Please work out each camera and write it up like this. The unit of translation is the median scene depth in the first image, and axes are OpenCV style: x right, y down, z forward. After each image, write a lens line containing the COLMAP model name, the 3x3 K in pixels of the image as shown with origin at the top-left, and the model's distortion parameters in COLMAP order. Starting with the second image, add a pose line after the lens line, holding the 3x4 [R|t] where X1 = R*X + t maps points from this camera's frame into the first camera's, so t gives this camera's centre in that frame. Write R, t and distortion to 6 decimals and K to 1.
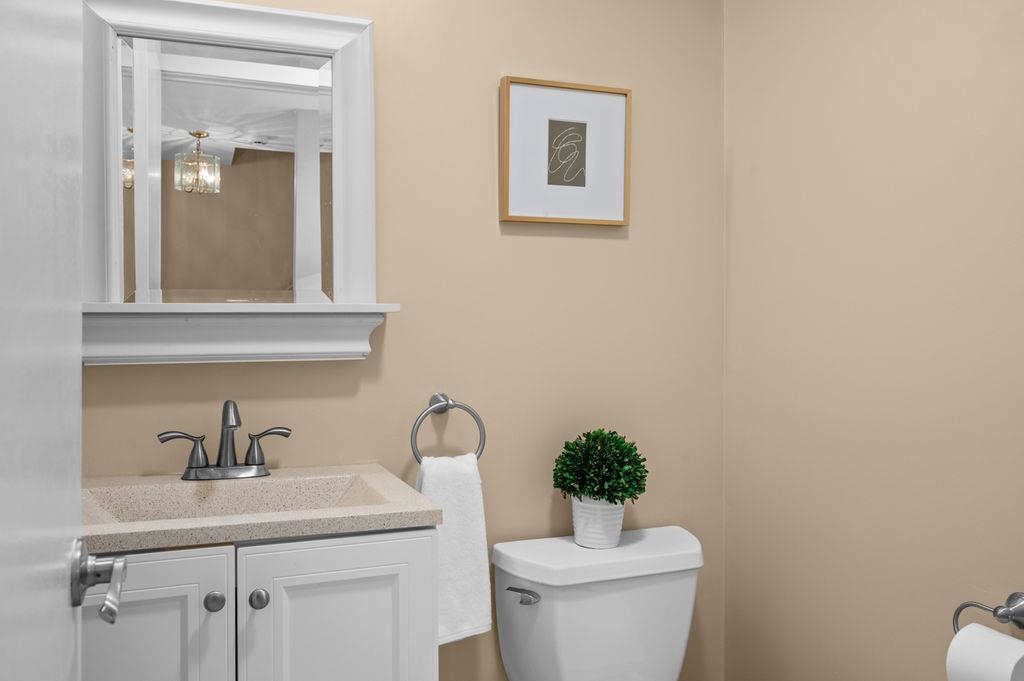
lens RADIAL K [[802.1, 0, 507.7], [0, 802.1, 340.2], [0, 0, 1]] dist [-0.035906, -0.001906]
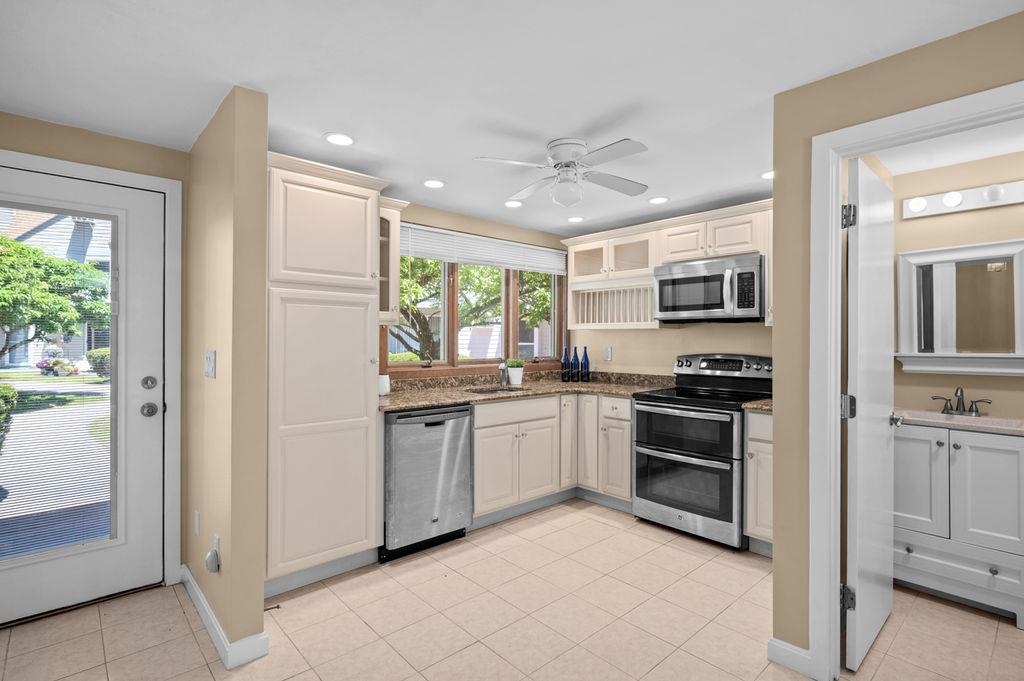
lens RADIAL K [[501.5, 0, 515.1], [0, 501.5, 338.2], [0, 0, 1]] dist [-0.002631, 0.001047]
pose [[0.356032, -0.004814, -0.934462, 0.673918], [-0.007418, 0.999941, -0.007978, -0.067370], [0.934444, 0.009773, 0.355975, -1.009109]]
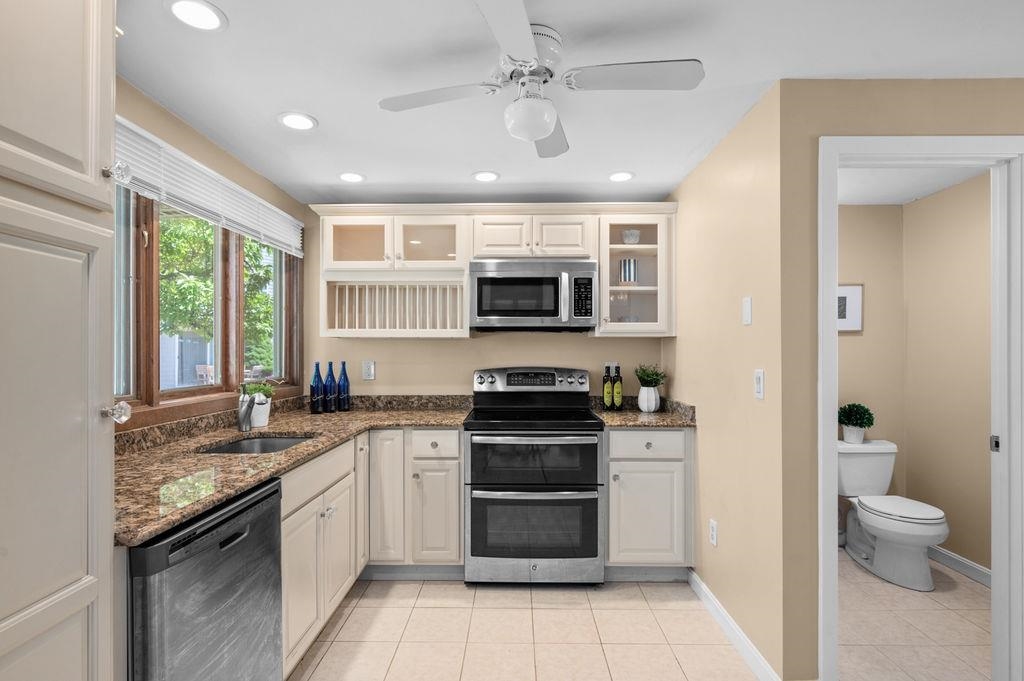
lens RADIAL K [[501.5, 0, 515.5], [0, 501.5, 349.9], [0, 0, 1]] dist [-0.002631, 0.001047]
pose [[0.926924, -0.005456, -0.375210, -0.361872], [0.001586, 0.999942, -0.010622, -0.069485], [0.375246, 0.009250, 0.926879, -1.220921]]
